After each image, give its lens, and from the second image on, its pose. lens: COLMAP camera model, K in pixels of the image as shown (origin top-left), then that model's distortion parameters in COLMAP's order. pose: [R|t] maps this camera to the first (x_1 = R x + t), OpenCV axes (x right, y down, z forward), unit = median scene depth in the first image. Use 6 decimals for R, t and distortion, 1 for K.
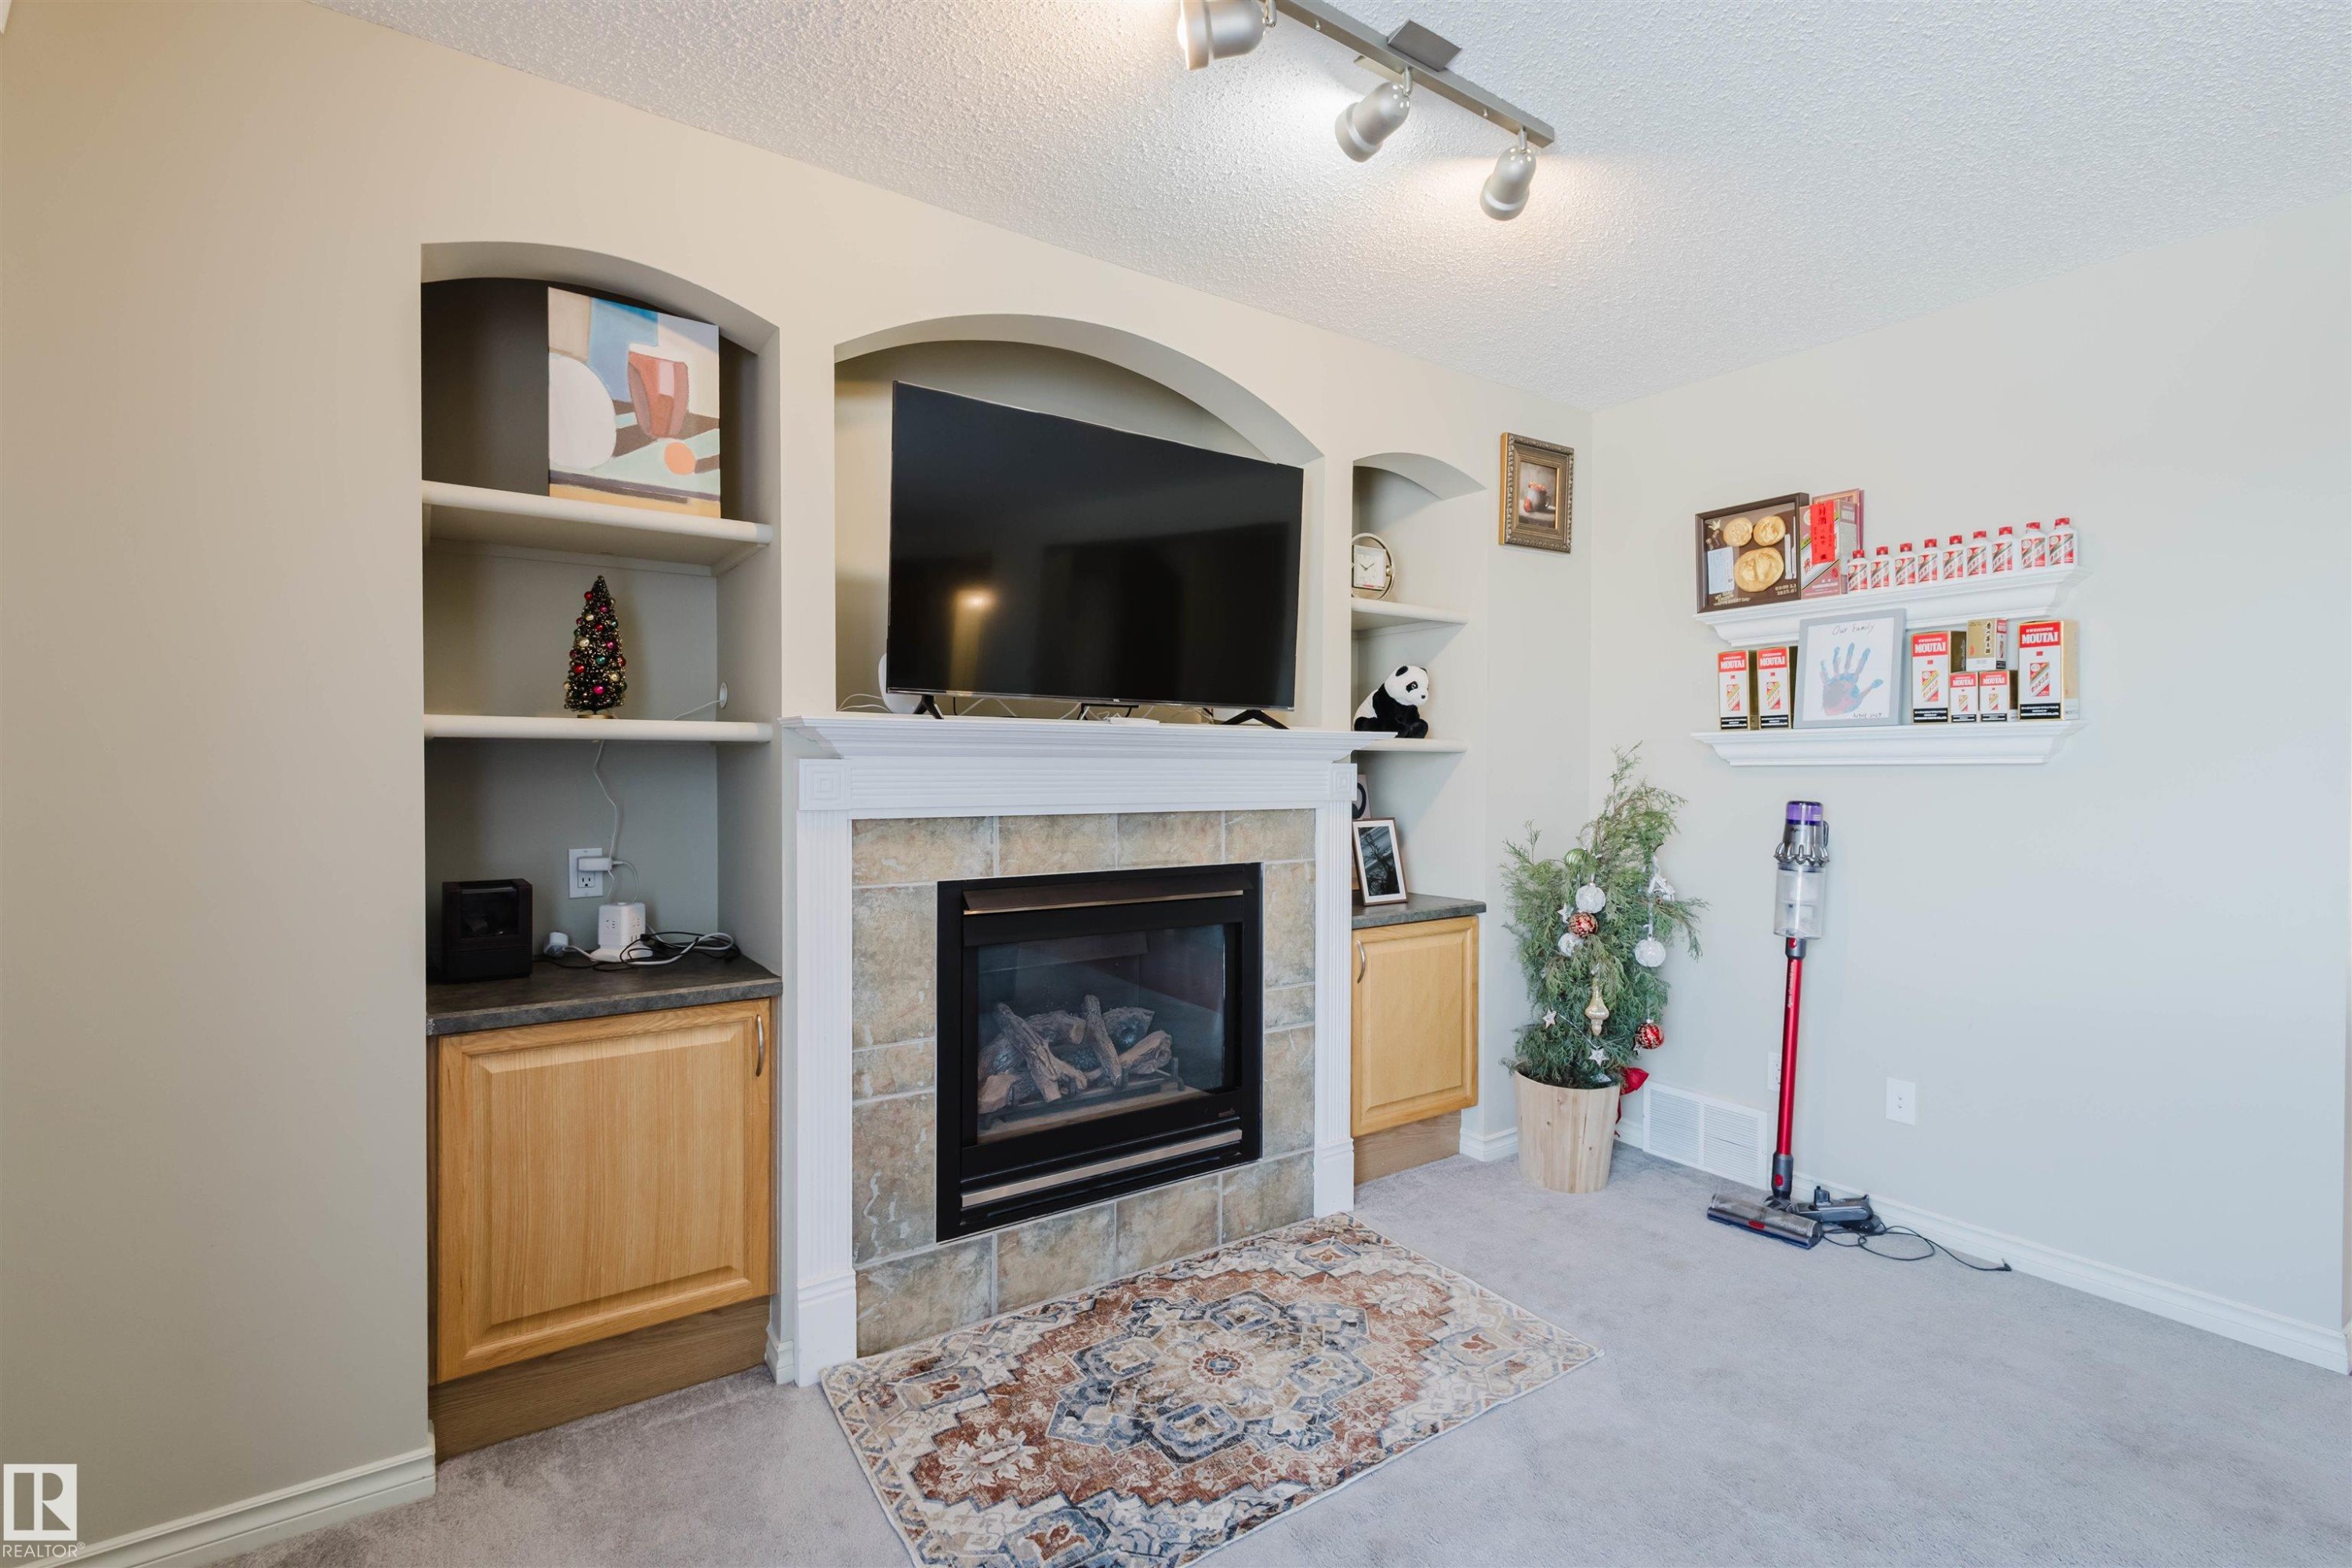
lens RADIAL K [[1086.3, 0, 1165.0], [0, 1086.3, 774.3], [0, 0, 1]] dist [0.001226, -0.000956]
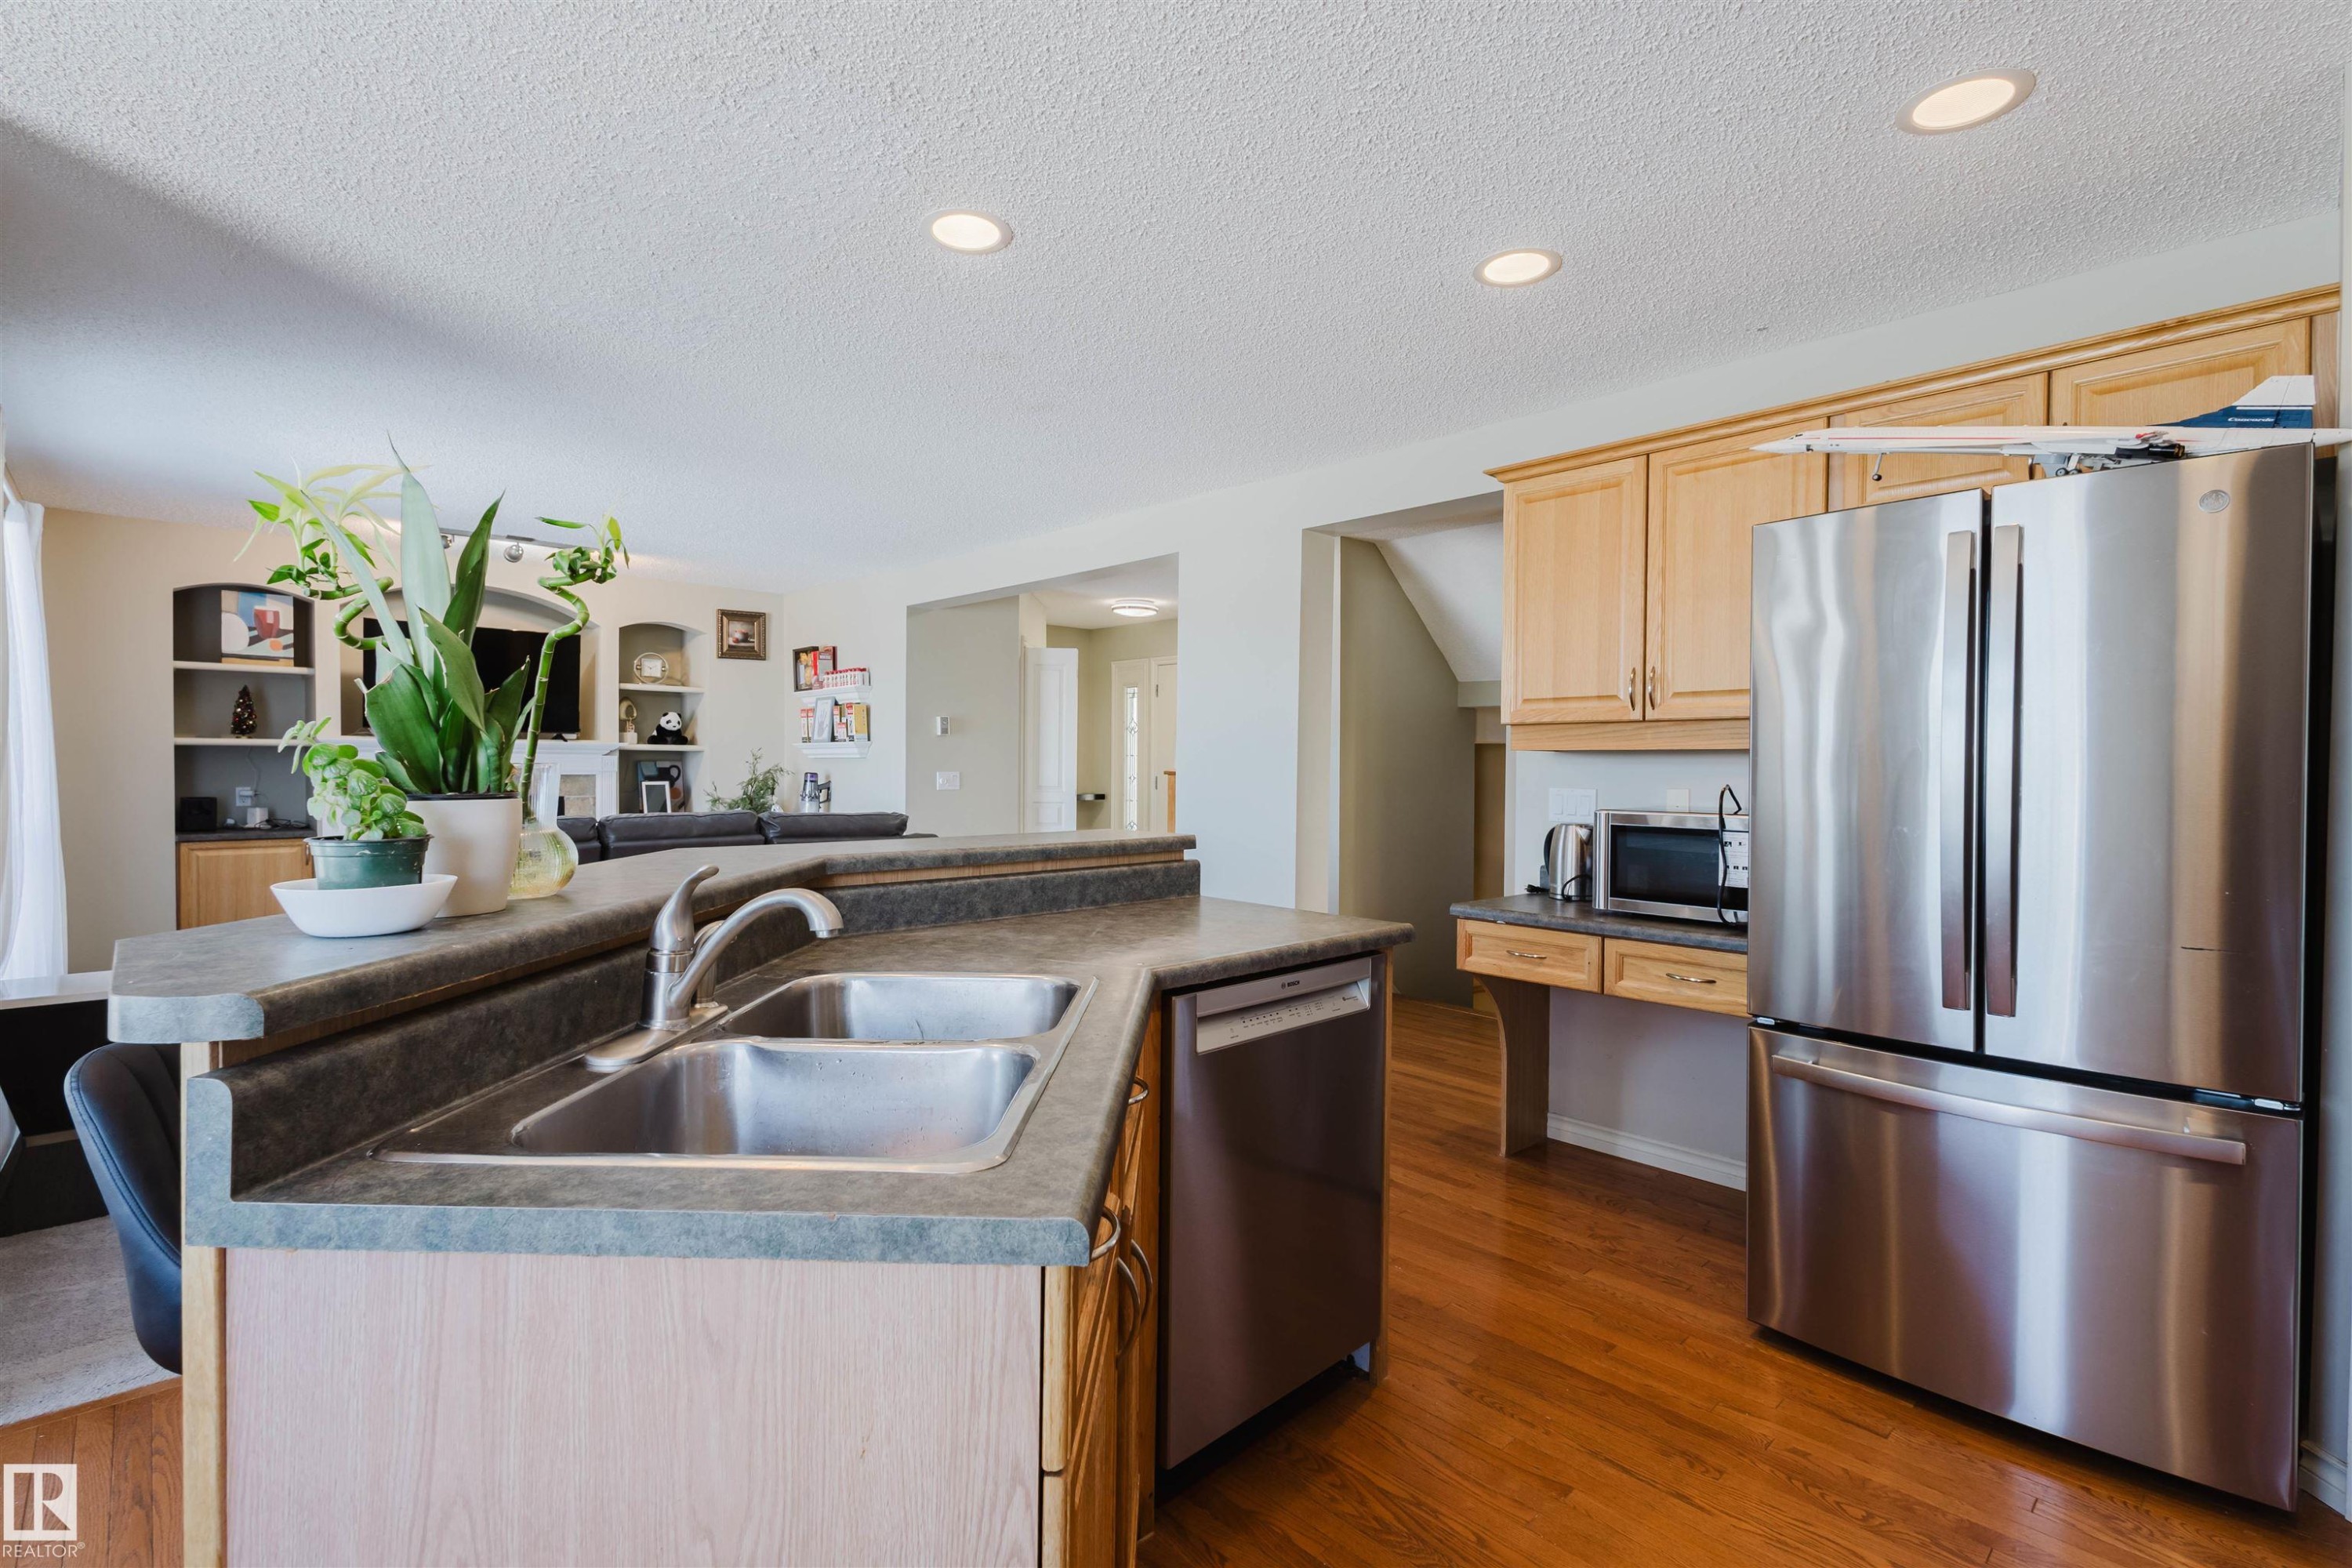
lens RADIAL K [[1086.3, 0, 1177.1], [0, 1086.3, 779.5], [0, 0, 1]] dist [0.001226, -0.000956]
pose [[0.987155, 0.000792, 0.159762, 1.369349], [-0.001968, 0.999972, 0.007202, 0.029146], [-0.159752, -0.007424, 0.987129, -2.093570]]
